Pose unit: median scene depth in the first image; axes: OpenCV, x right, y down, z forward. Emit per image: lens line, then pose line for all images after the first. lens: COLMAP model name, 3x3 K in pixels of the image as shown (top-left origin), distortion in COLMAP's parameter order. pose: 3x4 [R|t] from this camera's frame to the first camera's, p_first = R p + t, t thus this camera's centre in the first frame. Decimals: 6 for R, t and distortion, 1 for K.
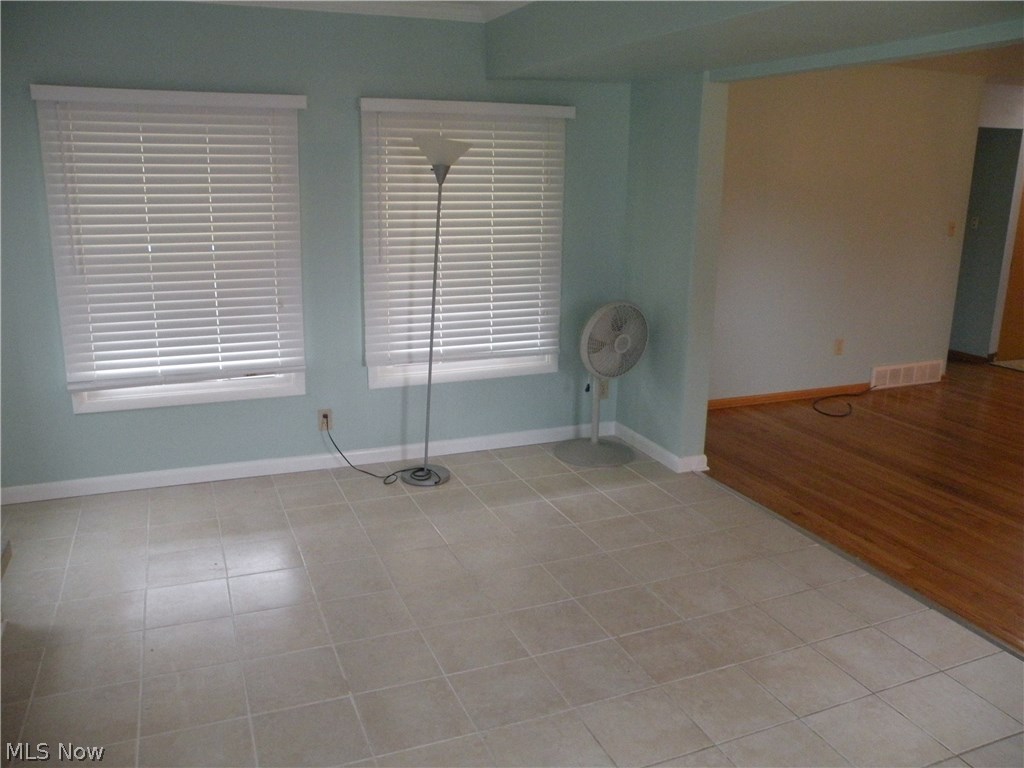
lens RADIAL K [[811.4, 0, 512.0], [0, 811.4, 384.0], [0, 0, 1]] dist [-0.143813, 0.069304]
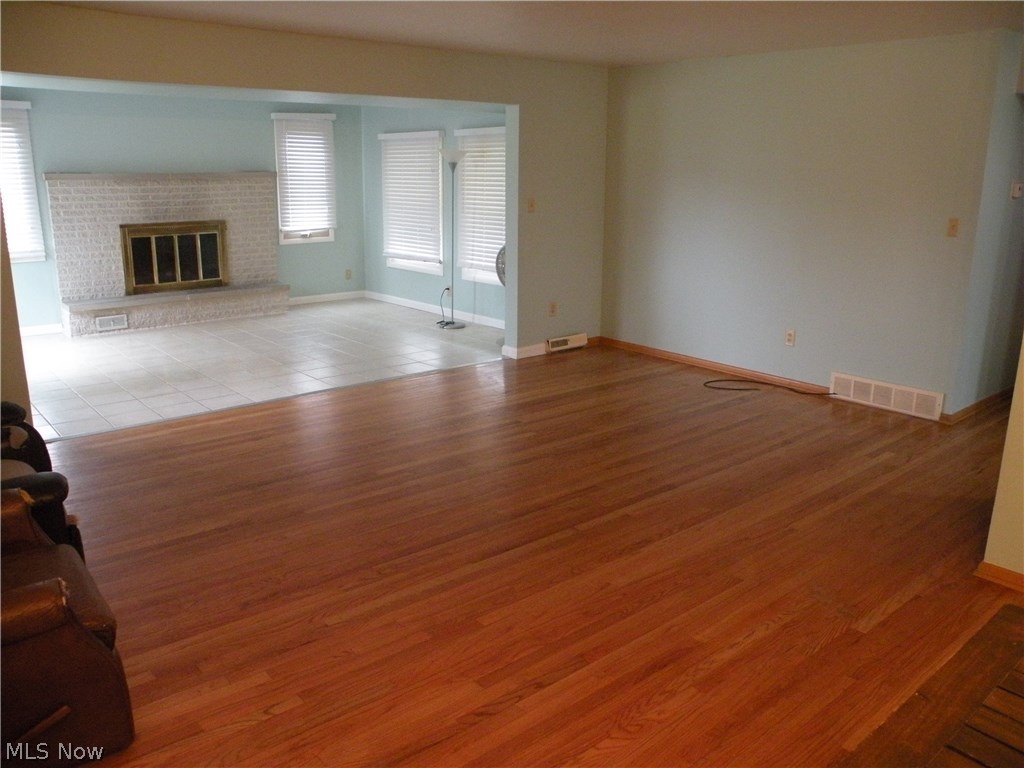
lens RADIAL K [[811.4, 0, 512.0], [0, 811.4, 384.0], [0, 0, 1]] dist [-0.143813, 0.069304]
pose [[0.310182, 0.230277, -0.922366, 1.737866], [-0.243695, 0.957062, 0.156987, -0.088970], [0.918912, 0.176081, 0.352981, 0.488436]]
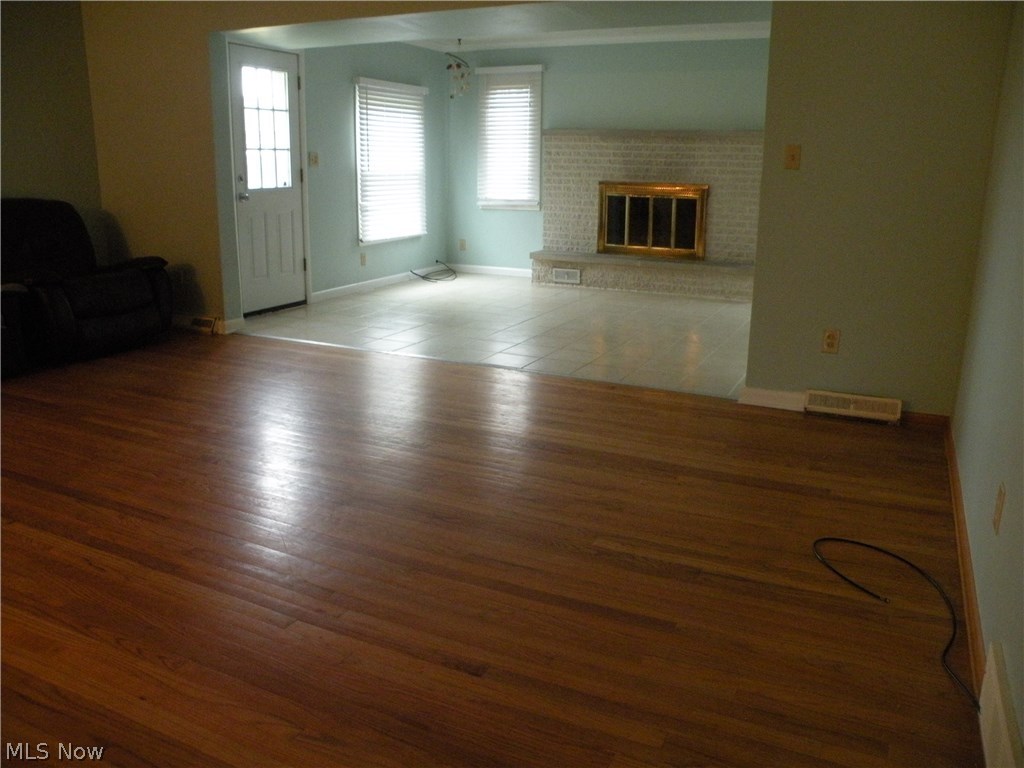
lens RADIAL K [[811.4, 0, 512.0], [0, 811.4, 384.0], [0, 0, 1]] dist [-0.143813, 0.069304]
pose [[-0.754527, 0.154068, -0.637929, 1.097481], [-0.182918, 0.884160, 0.429887, -0.284416], [0.630262, 0.441050, -0.638940, 1.501543]]
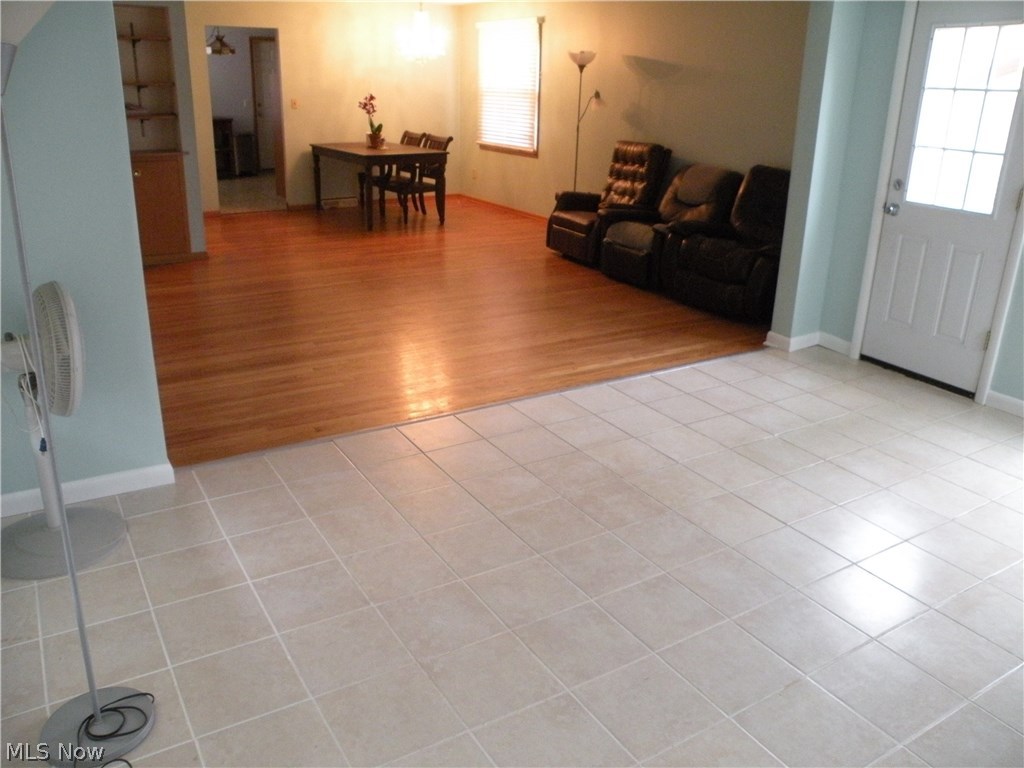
lens RADIAL K [[811.4, 0, 512.0], [0, 811.4, 384.0], [0, 0, 1]] dist [-0.143813, 0.069304]
pose [[-0.155971, -0.368128, 0.916600, -0.494764], [0.218497, 0.892110, 0.395472, -0.197601], [-0.963292, 0.261956, -0.058708, 0.745230]]
